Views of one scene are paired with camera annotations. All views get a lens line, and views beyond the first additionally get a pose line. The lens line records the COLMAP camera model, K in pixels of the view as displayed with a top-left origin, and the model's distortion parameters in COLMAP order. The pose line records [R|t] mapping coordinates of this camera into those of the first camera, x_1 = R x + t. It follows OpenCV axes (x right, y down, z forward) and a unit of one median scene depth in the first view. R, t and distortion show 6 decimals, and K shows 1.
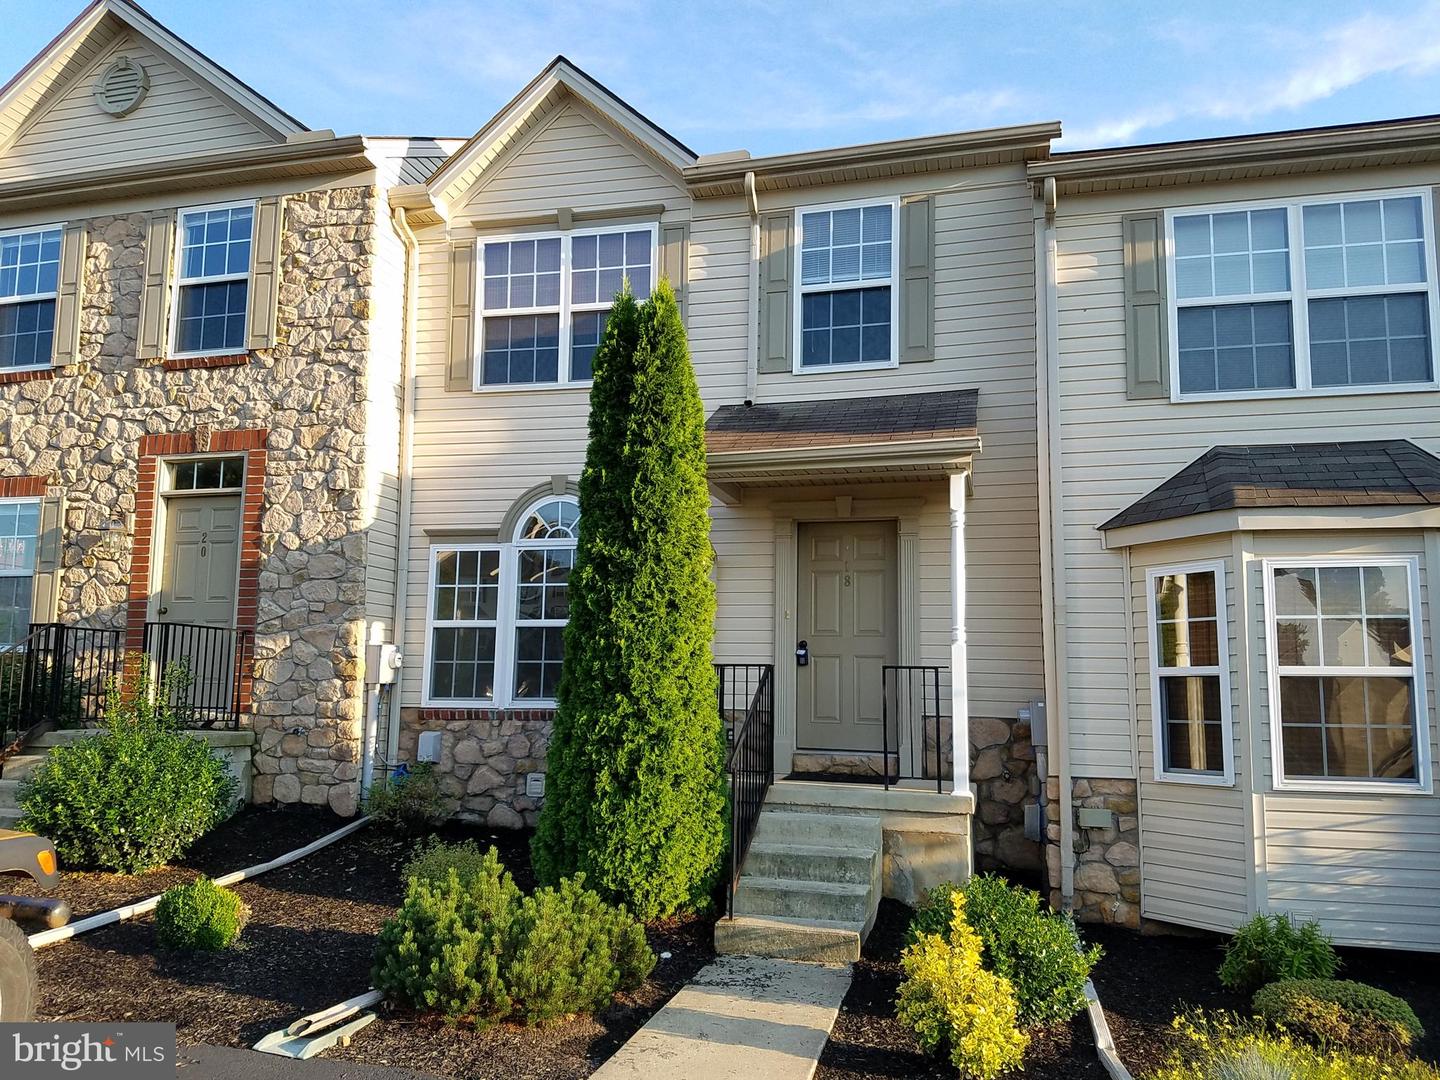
lens RADIAL K [[1137.8, 0, 653.8], [0, 1137.8, 531.4], [0, 0, 1]] dist [0.041510, -0.103393]
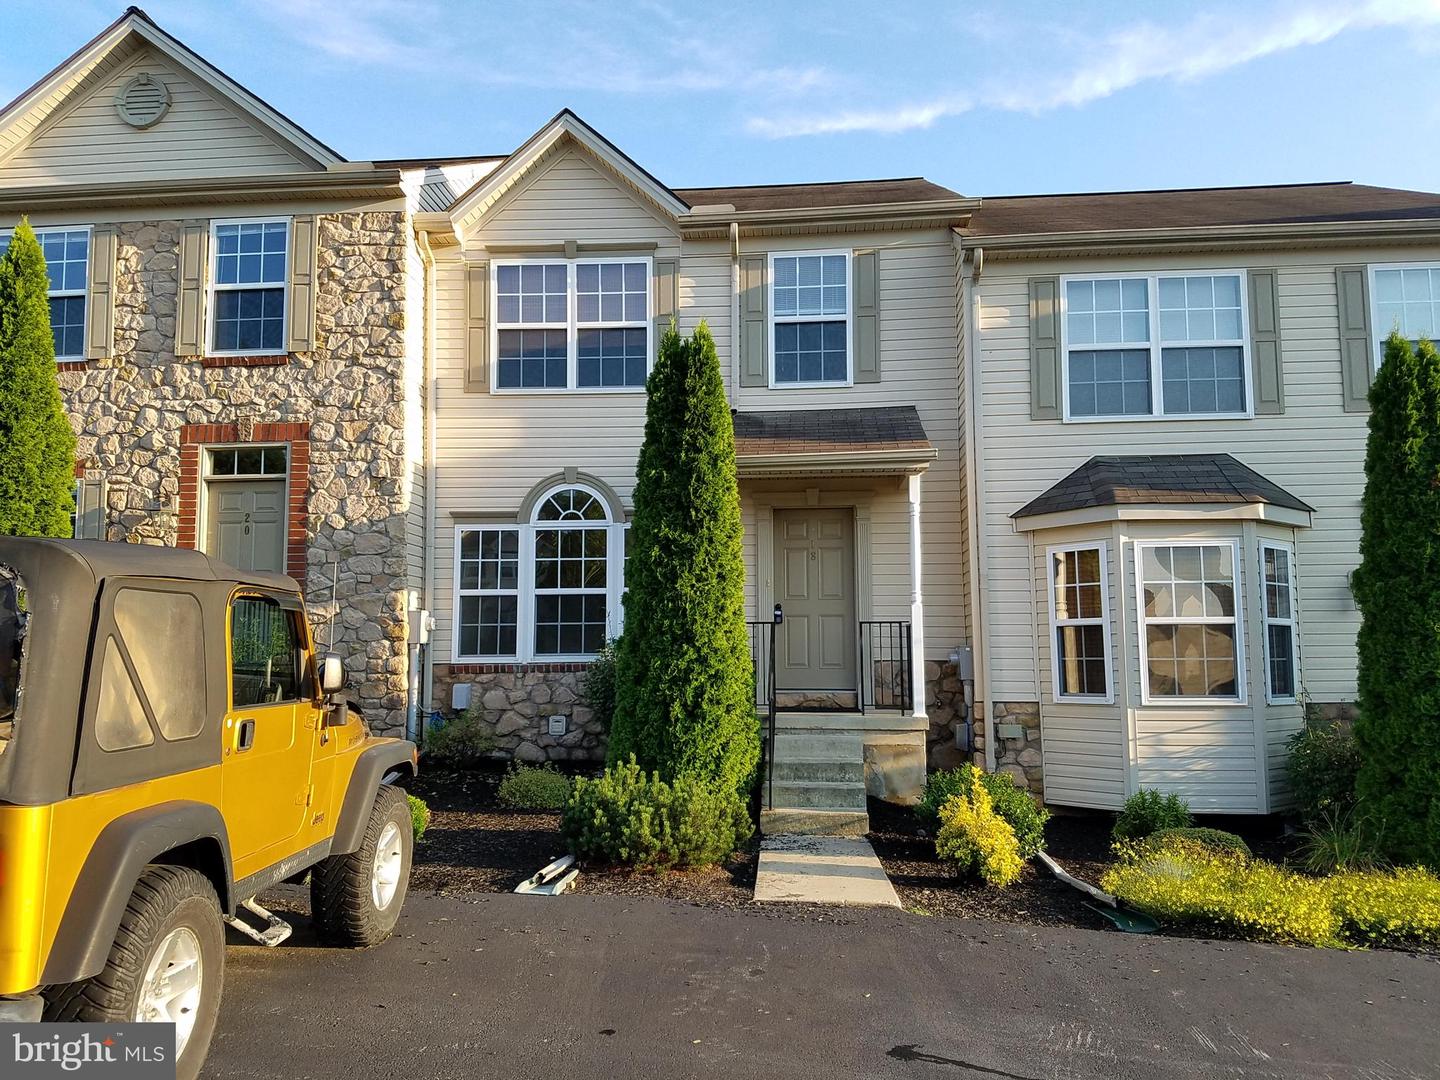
lens RADIAL K [[1137.8, 0, 672.8], [0, 1137.8, 526.1], [0, 0, 1]] dist [0.041510, -0.103393]
pose [[0.984637, 0.002147, 0.174599, -0.201621], [-0.006289, 0.999712, 0.023178, -0.017182], [-0.174499, -0.023920, 0.984367, -0.209516]]
